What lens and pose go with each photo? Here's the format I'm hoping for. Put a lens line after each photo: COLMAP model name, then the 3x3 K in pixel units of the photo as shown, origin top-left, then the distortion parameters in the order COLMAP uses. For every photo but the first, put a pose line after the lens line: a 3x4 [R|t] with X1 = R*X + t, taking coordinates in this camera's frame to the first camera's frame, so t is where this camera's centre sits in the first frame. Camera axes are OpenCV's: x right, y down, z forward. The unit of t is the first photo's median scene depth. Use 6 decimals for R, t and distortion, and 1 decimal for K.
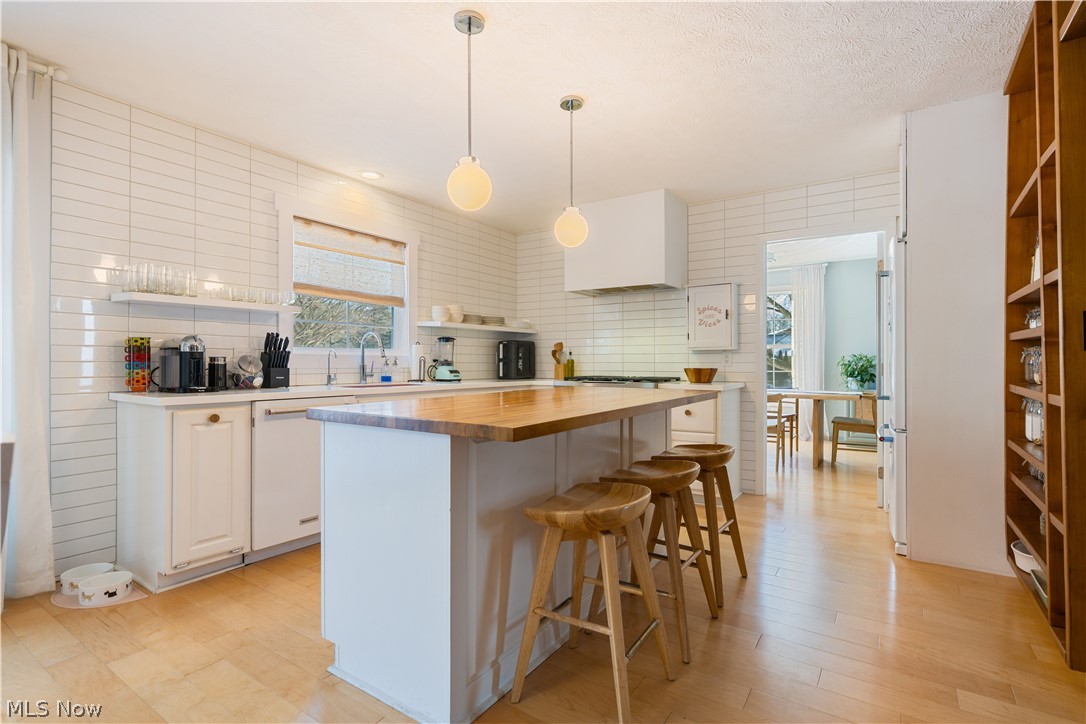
lens RADIAL K [[527.9, 0, 542.4], [0, 527.9, 361.2], [0, 0, 1]] dist [-0.000409, -0.000046]
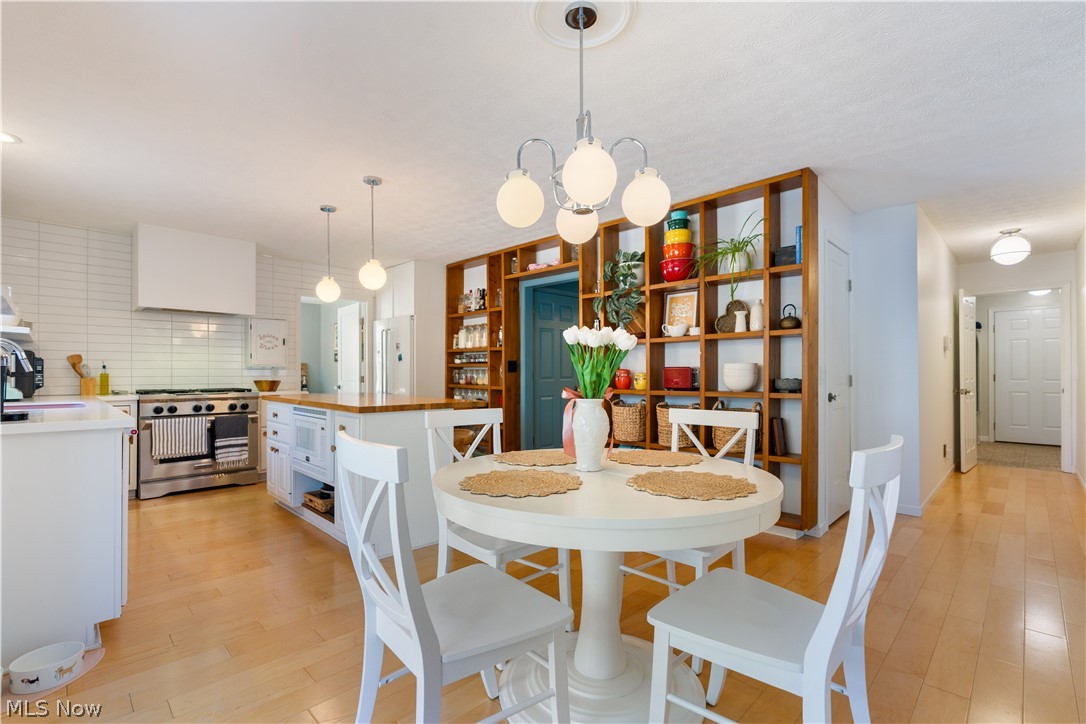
lens RADIAL K [[494.0, 0, 542.6], [0, 494.0, 369.3], [0, 0, 1]] dist [-0.004384, 0.001232]
pose [[0.187782, 0.009340, 0.982166, -0.780574], [-0.002091, 0.999956, -0.009109, -0.005167], [-0.982209, -0.000344, 0.187793, 0.079329]]
